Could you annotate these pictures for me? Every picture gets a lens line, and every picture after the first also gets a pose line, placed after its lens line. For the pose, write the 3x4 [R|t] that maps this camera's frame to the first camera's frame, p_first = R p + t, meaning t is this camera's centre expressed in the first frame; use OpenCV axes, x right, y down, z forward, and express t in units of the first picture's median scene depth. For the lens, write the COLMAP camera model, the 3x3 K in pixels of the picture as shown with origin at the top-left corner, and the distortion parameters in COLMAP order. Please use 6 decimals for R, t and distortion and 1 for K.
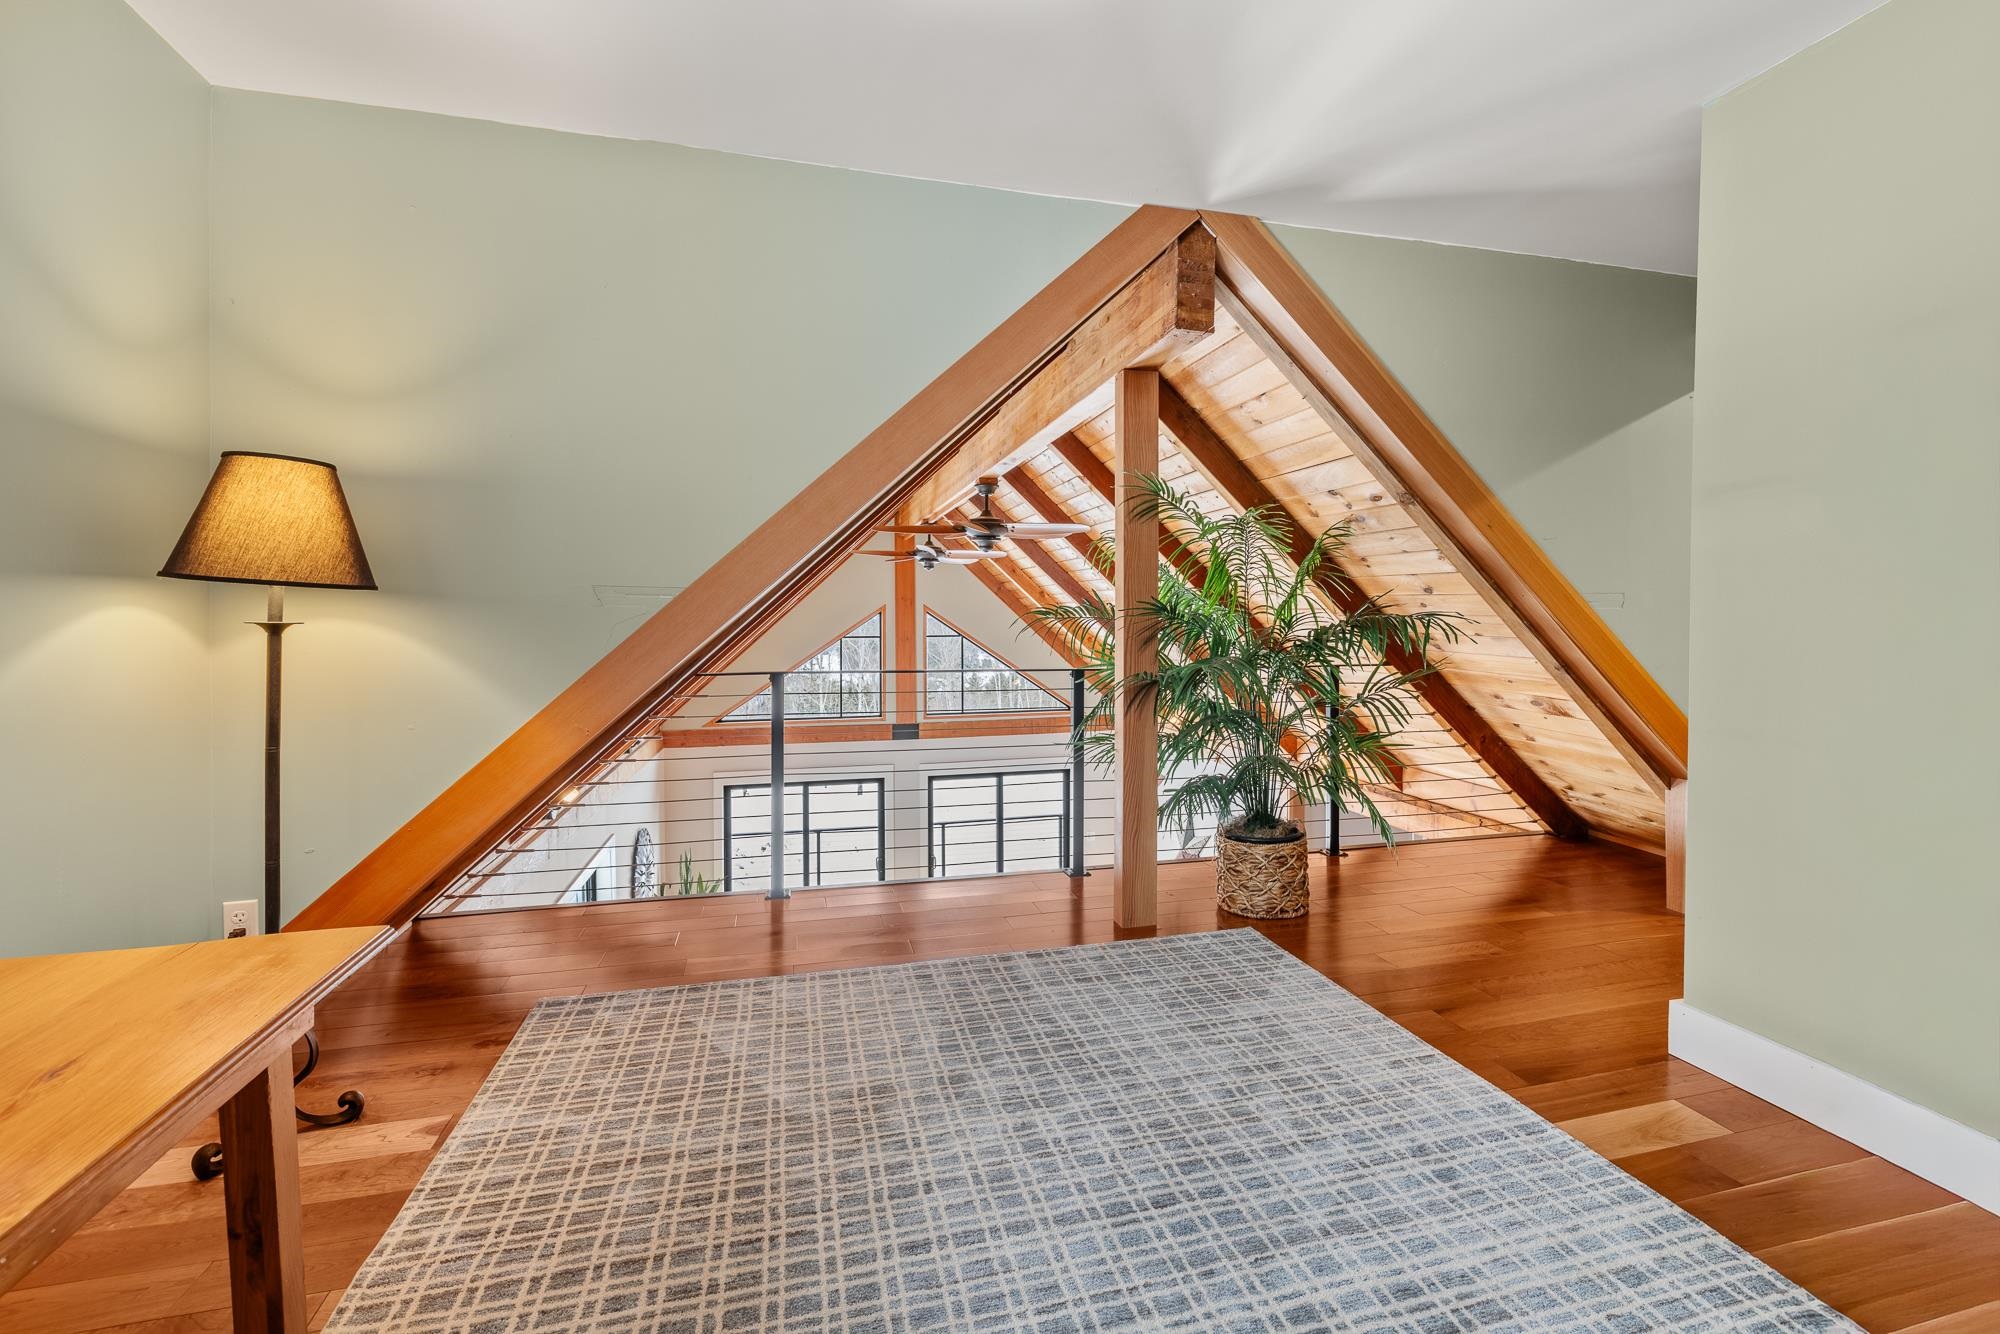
lens RADIAL K [[861.5, 0, 996.9], [0, 861.5, 613.4], [0, 0, 1]] dist [-0.001019, -0.000255]
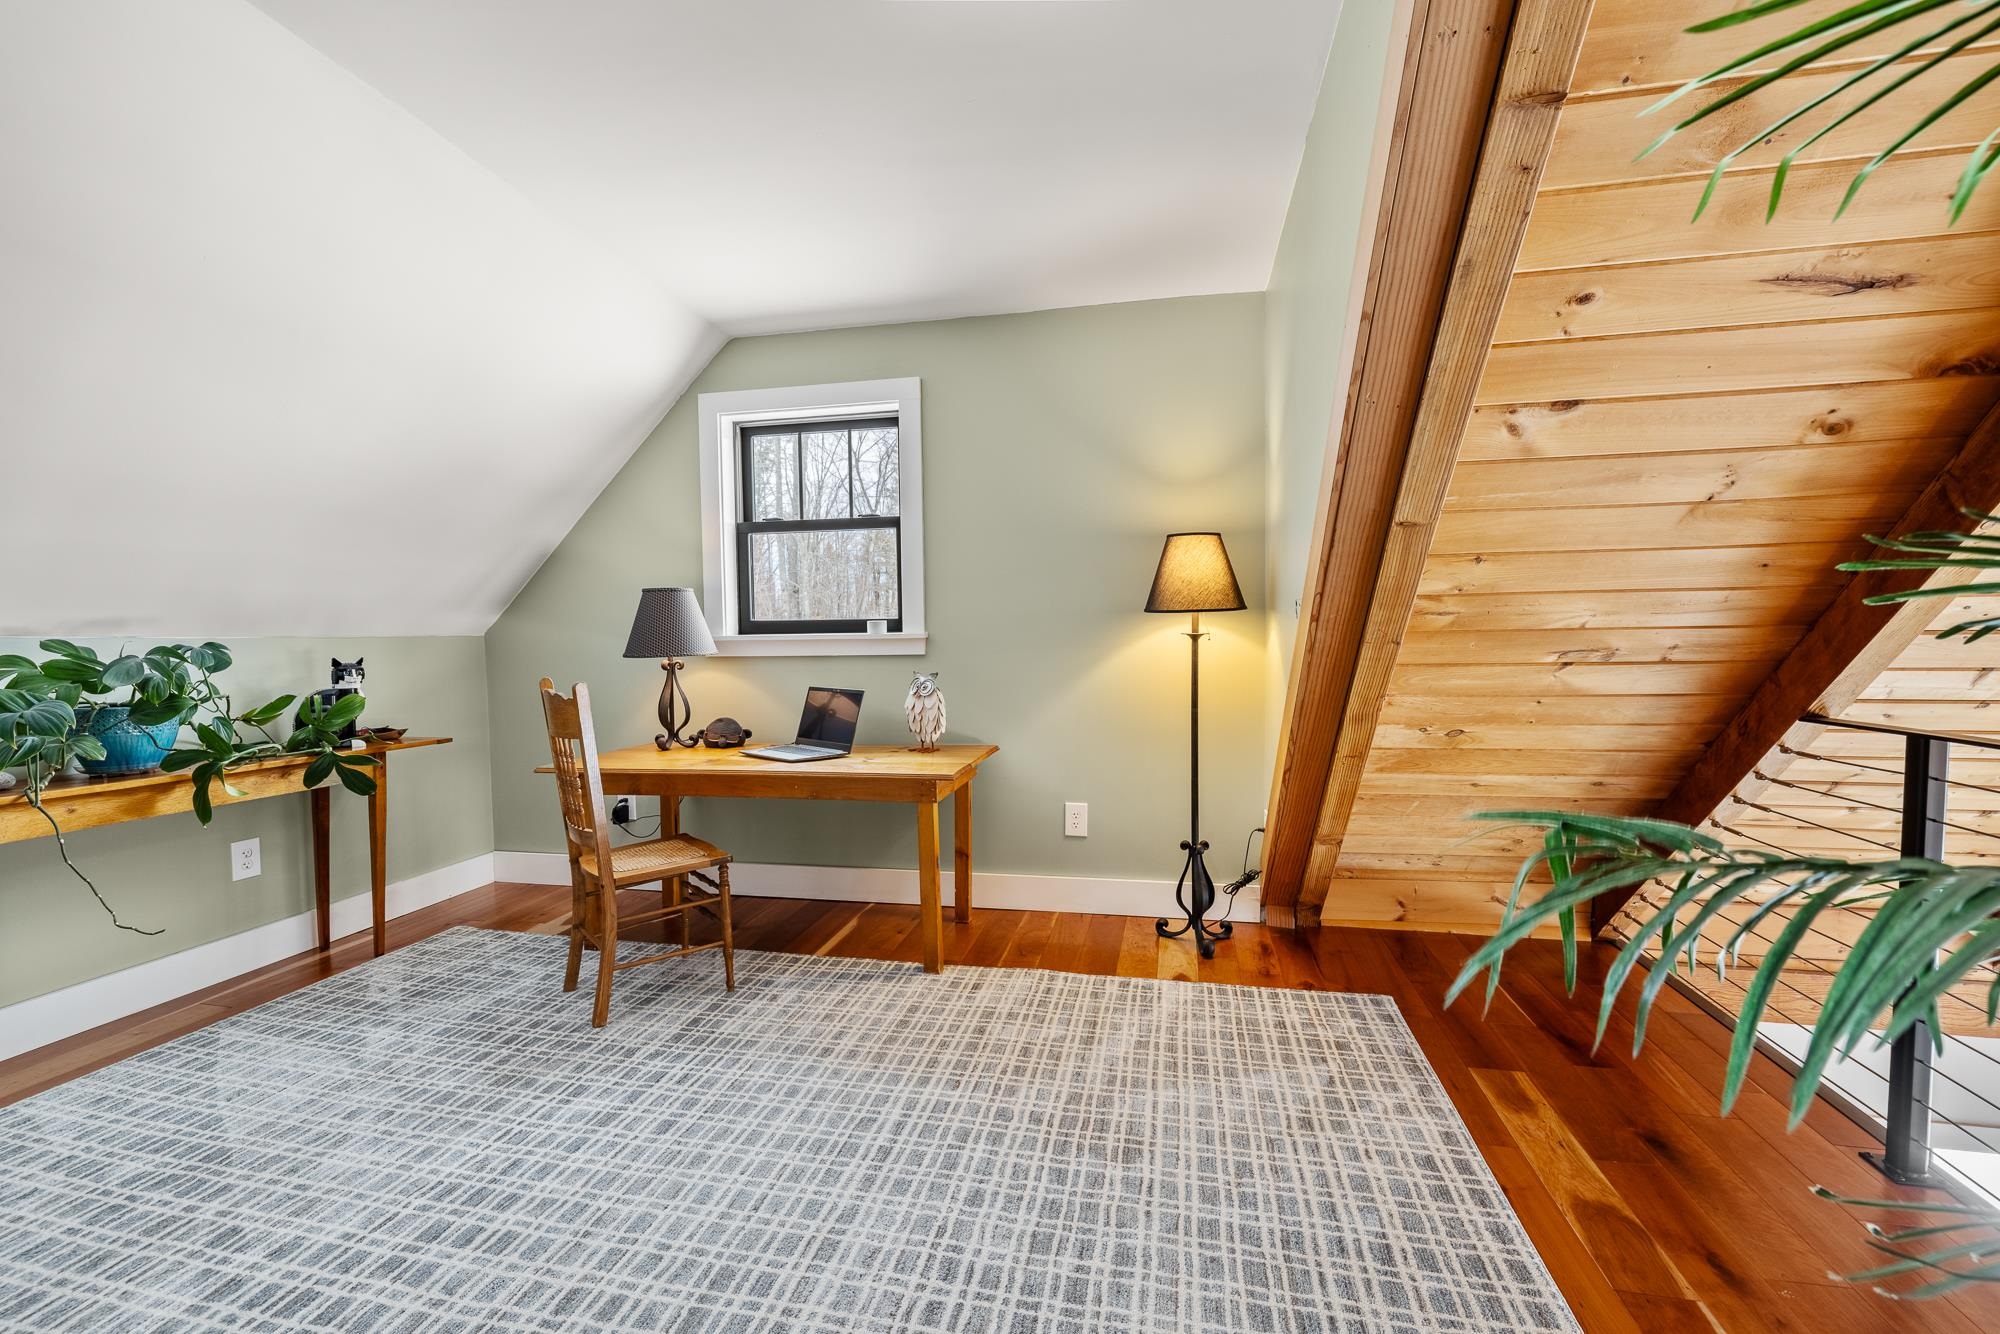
lens RADIAL K [[835.6, 0, 1003.3], [0, 835.6, 657.6], [0, 0, 1]] dist [-0.001629, -0.000234]
pose [[-0.442655, 0.032325, -0.896109, 0.696435], [0.017265, 0.999472, 0.027525, 0.006530], [0.896526, -0.003288, -0.442979, 1.276614]]
